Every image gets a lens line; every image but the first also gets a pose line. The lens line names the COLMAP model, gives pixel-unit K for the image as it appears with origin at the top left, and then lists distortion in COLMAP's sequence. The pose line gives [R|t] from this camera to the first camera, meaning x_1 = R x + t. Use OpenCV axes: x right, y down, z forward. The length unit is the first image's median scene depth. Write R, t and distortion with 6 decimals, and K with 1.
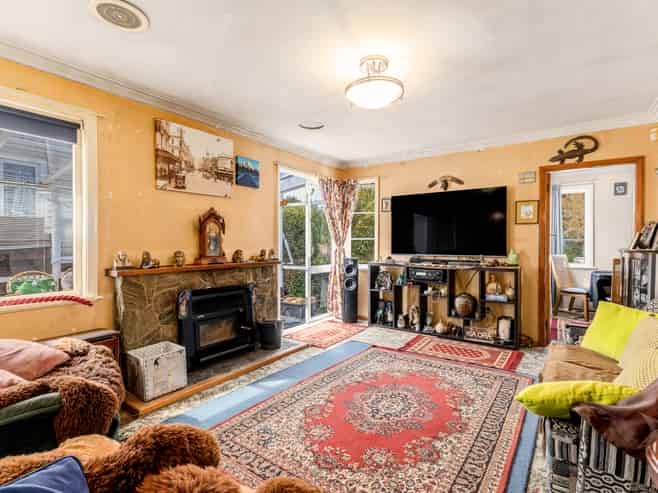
lens RADIAL K [[327.0, 0, 330.7], [0, 327.0, 244.9], [0, 0, 1]] dist [0.015039, 0.000126]
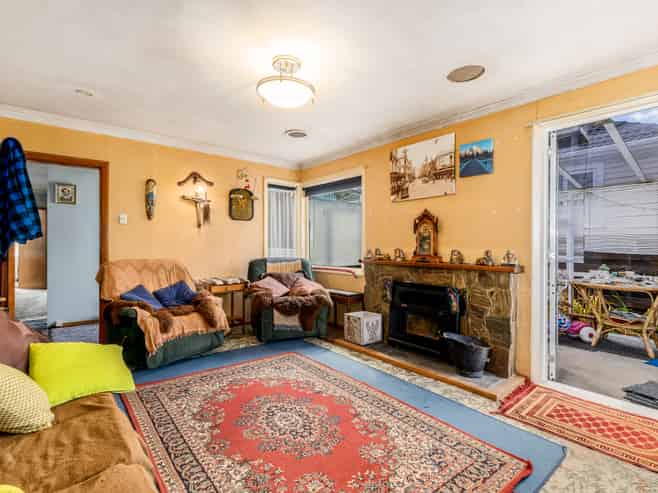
lens RADIAL K [[327.0, 0, 330.7], [0, 327.0, 244.9], [0, 0, 1]] dist [0.015039, 0.000126]
pose [[-0.241422, 0.005076, -0.970407, 0.790901], [-0.007567, 0.999946, 0.007113, -0.003313], [0.970391, 0.009060, -0.241371, 1.016039]]
